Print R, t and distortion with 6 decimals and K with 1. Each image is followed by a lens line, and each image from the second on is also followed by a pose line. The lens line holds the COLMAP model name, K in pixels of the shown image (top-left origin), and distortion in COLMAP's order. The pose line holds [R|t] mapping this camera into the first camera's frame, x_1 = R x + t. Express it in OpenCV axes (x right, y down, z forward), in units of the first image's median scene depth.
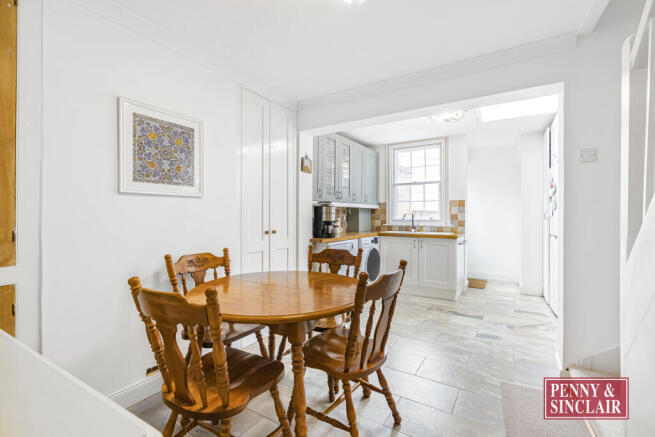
lens RADIAL K [[298.3, 0, 327.8], [0, 298.3, 219.8], [0, 0, 1]] dist [-0.001175, 0.002301]
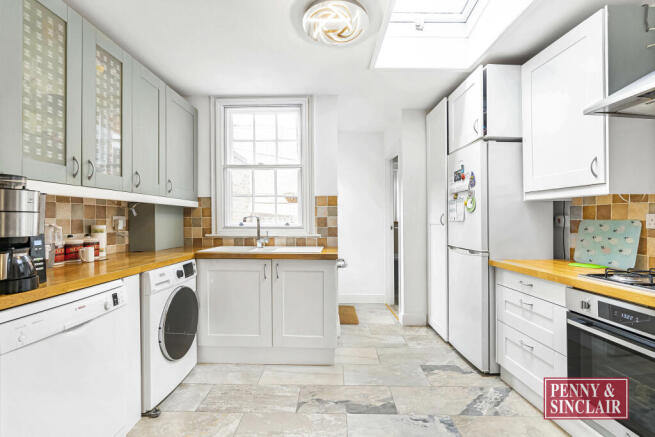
lens RADIAL K [[298.3, 0, 325.4], [0, 298.3, 223.0], [0, 0, 1]] dist [-0.001175, 0.002301]
pose [[0.854865, -0.004786, 0.518828, 0.093489], [0.006652, 0.999976, -0.001736, -0.005524], [-0.518807, 0.004936, 0.854877, 0.433205]]
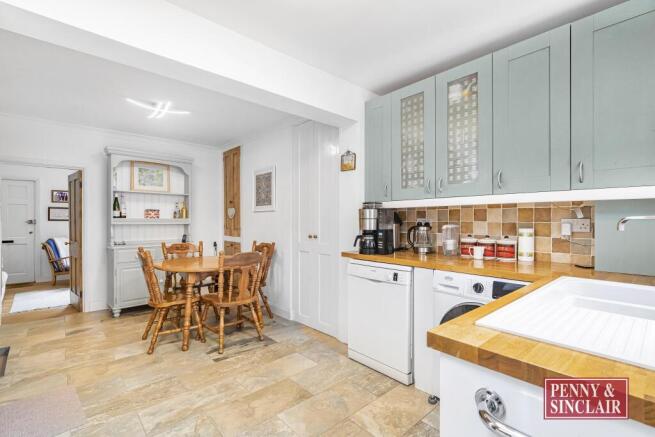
lens RADIAL K [[298.3, 0, 327.5], [0, 298.3, 220.1], [0, 0, 1]] dist [-0.001175, 0.002301]
pose [[-0.260322, -0.000072, -0.965522, 0.541187], [-0.012205, 0.999920, 0.003216, -0.015653], [0.965445, 0.012621, -0.260302, 0.833173]]
